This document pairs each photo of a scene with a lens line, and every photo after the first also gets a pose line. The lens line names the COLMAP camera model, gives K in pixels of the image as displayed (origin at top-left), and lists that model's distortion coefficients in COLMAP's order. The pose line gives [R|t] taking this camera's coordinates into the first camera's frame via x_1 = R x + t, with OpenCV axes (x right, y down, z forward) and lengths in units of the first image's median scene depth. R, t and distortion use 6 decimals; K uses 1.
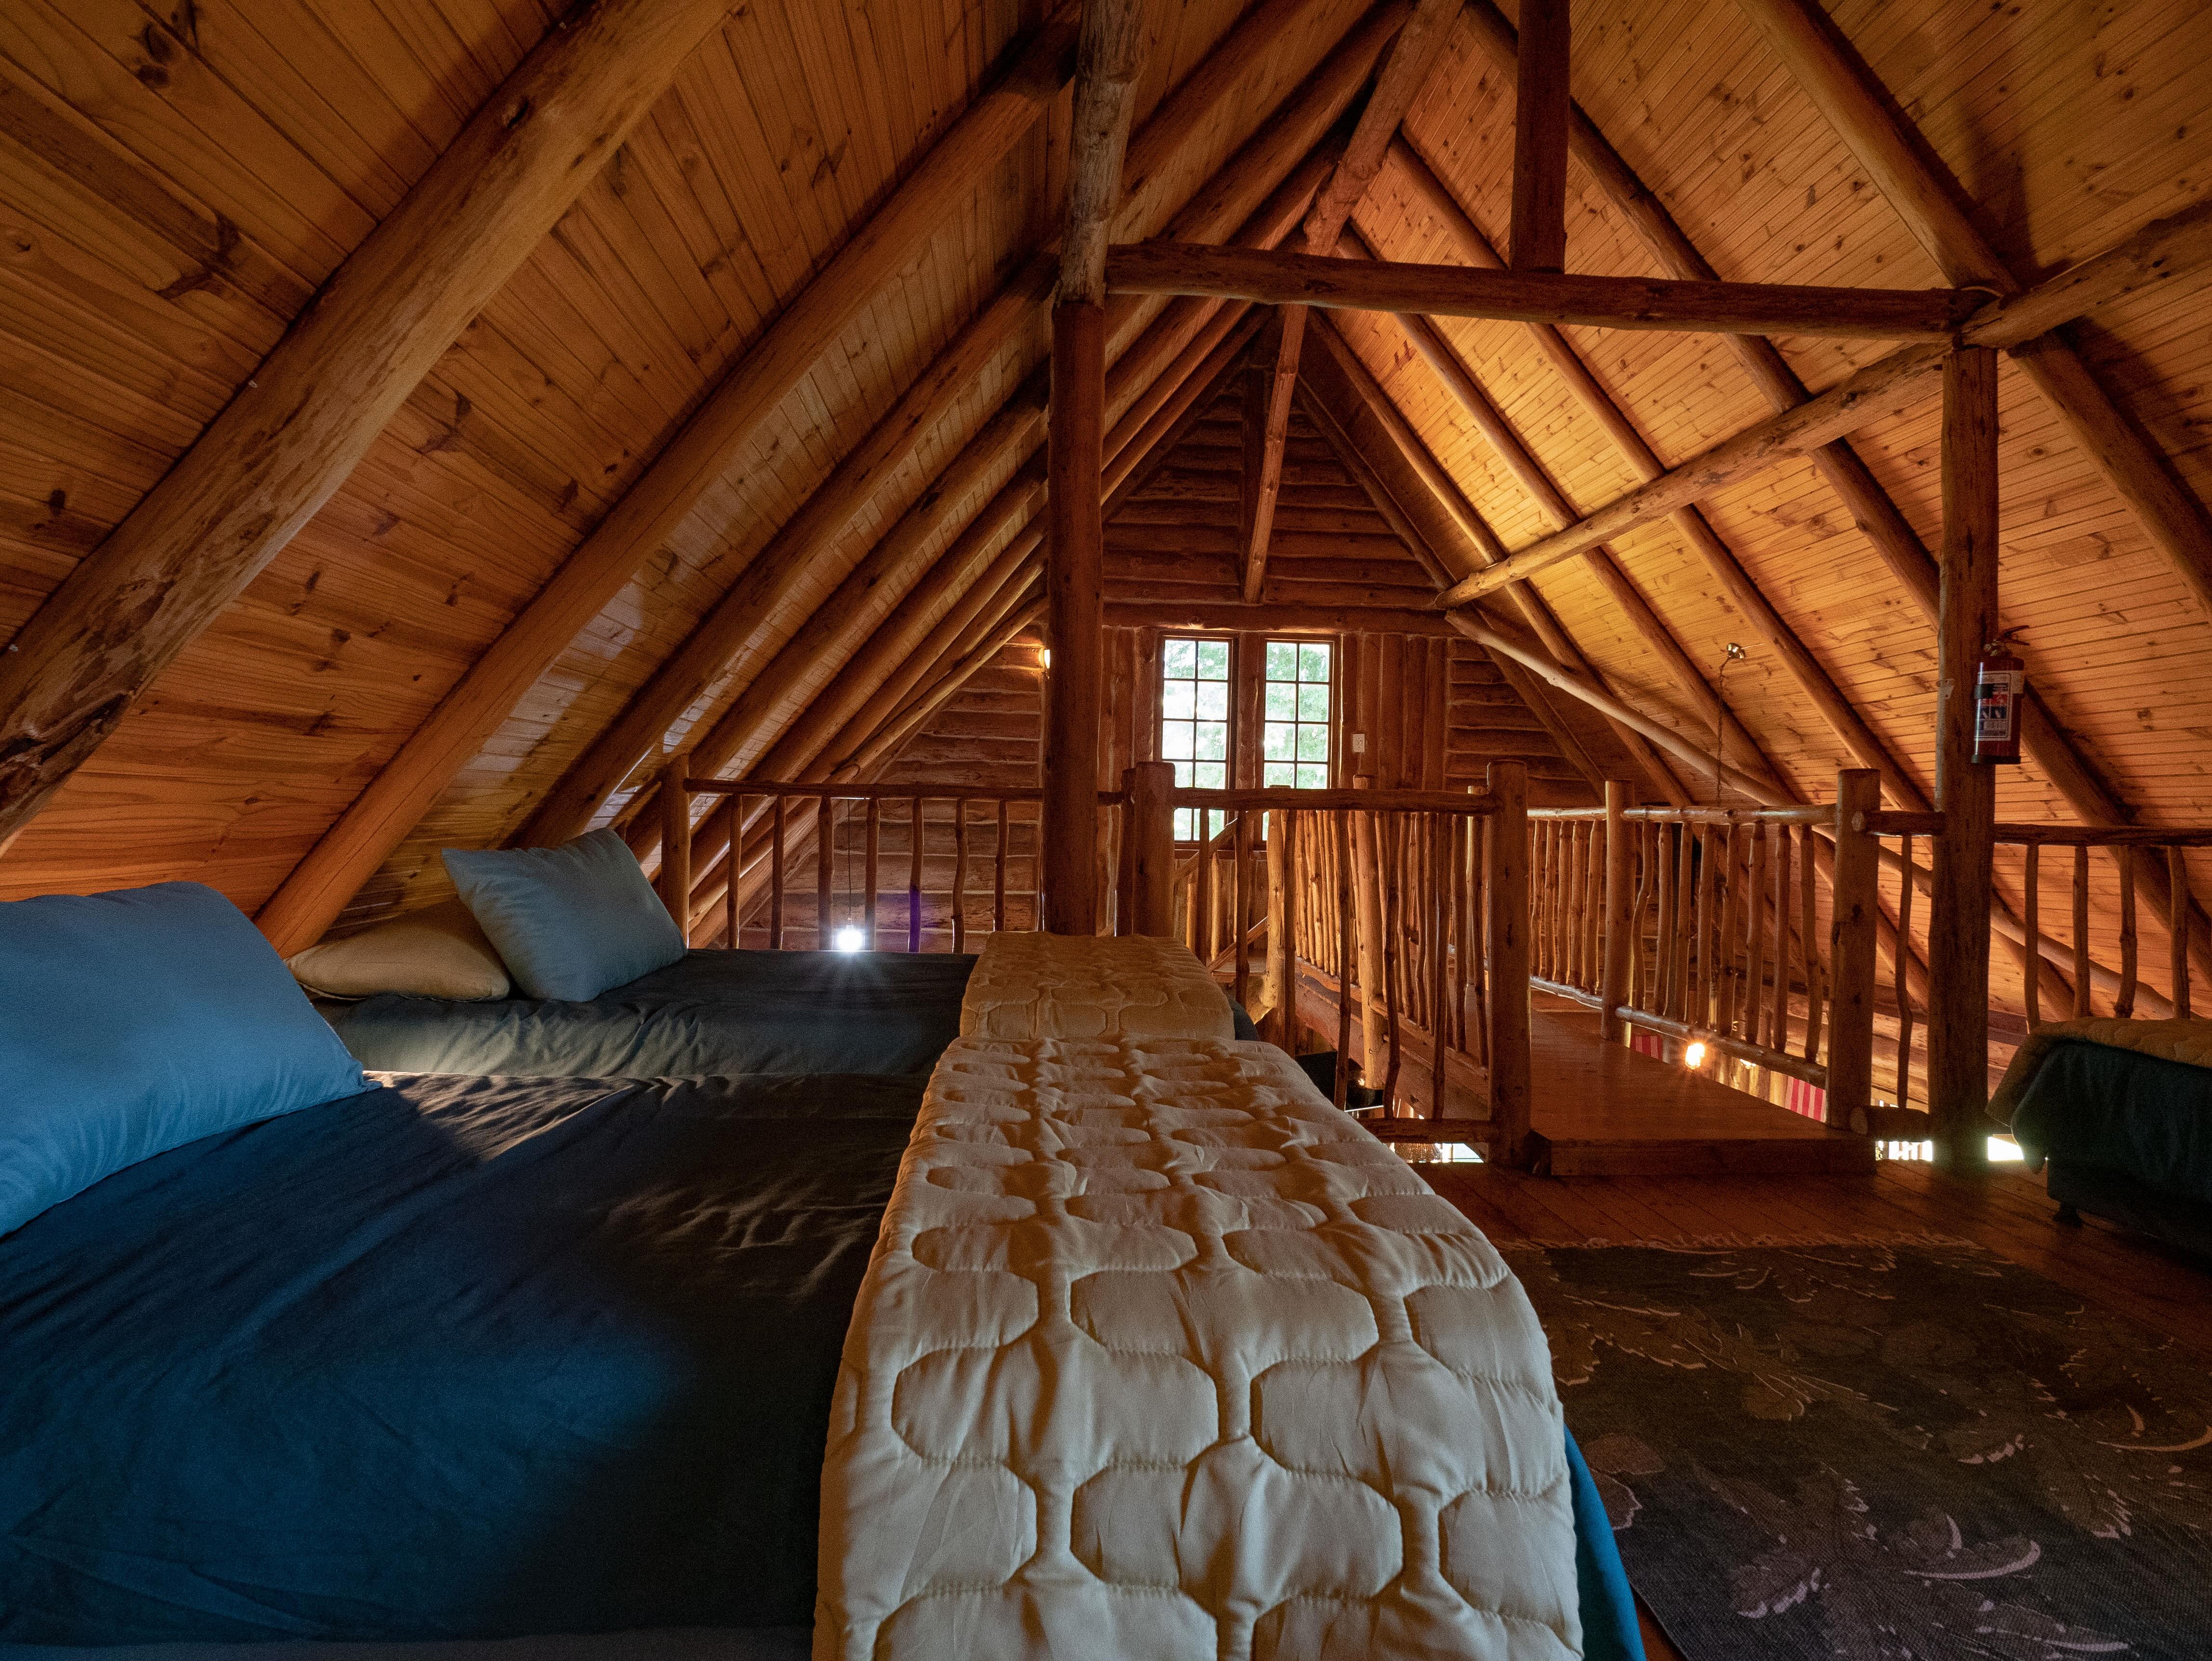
lens RADIAL K [[1209.7, 0, 1113.2], [0, 1209.7, 809.0], [0, 0, 1]] dist [-0.017108, 0.004149]
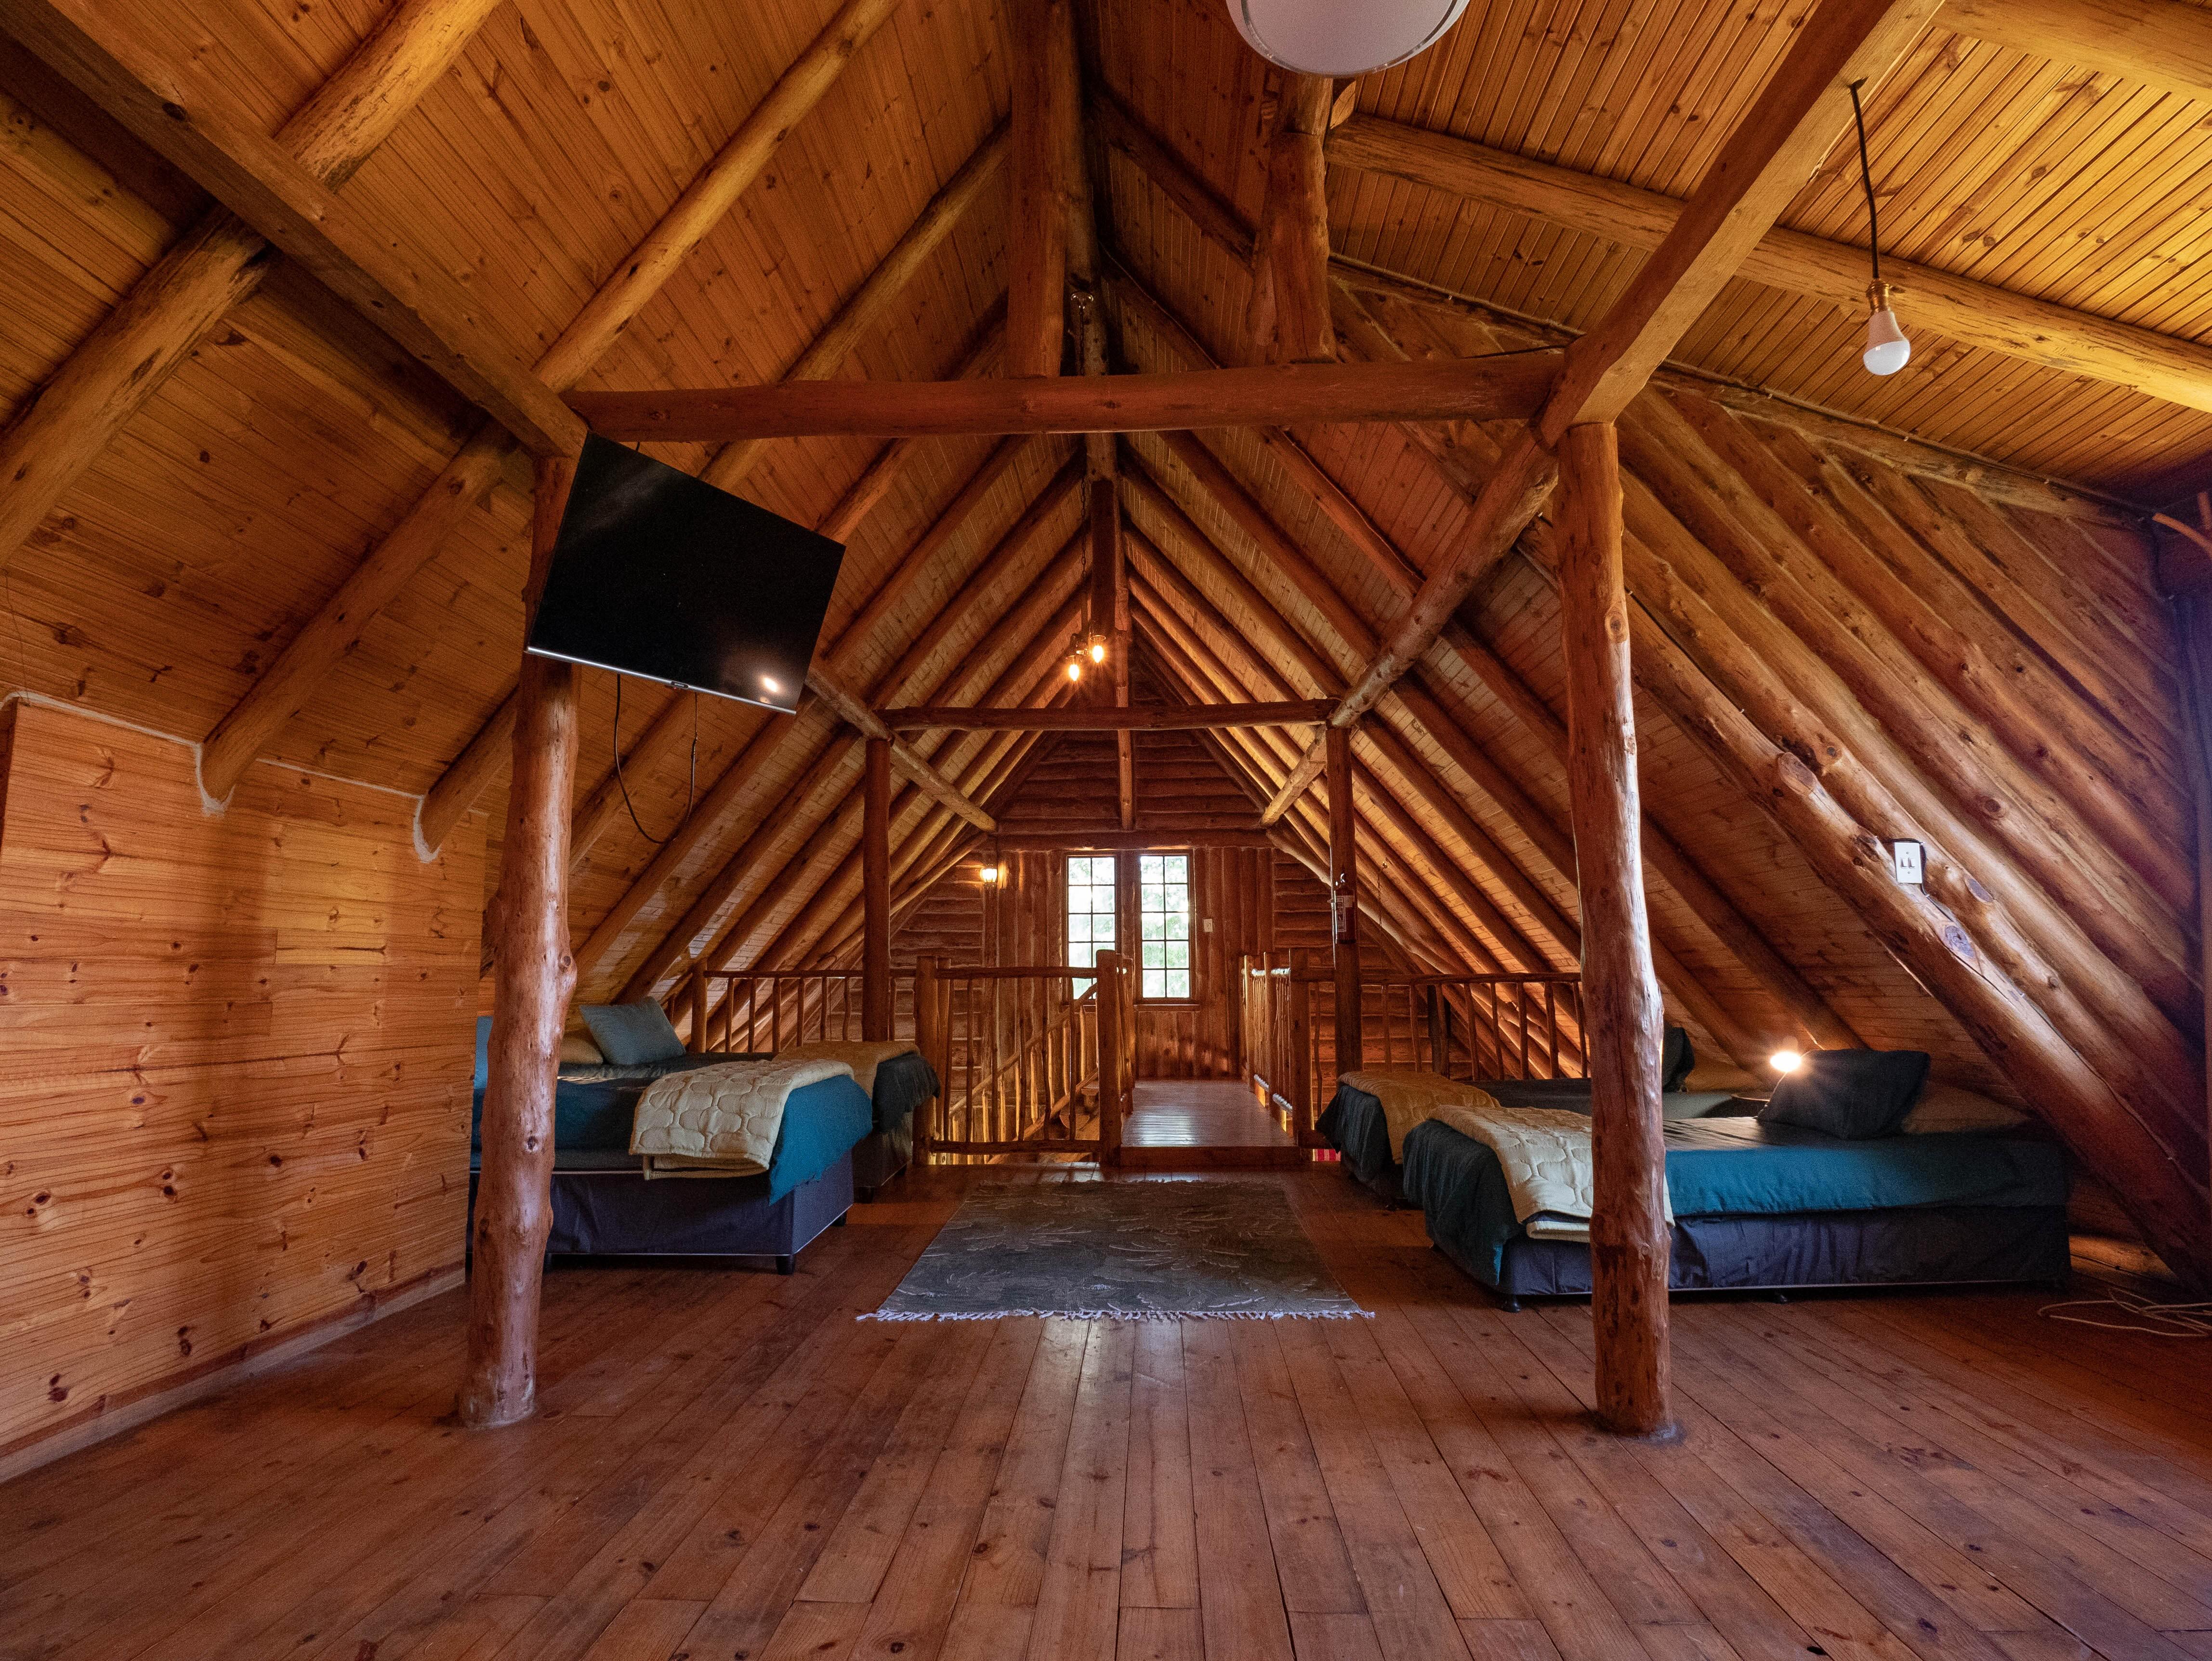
lens RADIAL K [[1209.7, 0, 1113.2], [0, 1209.7, 809.0], [0, 0, 1]] dist [-0.017108, 0.004149]
pose [[0.993704, -0.044259, -0.102921, 0.249887], [0.029856, 0.990053, -0.137489, 0.001731], [0.107982, 0.133551, 0.985142, -0.426994]]
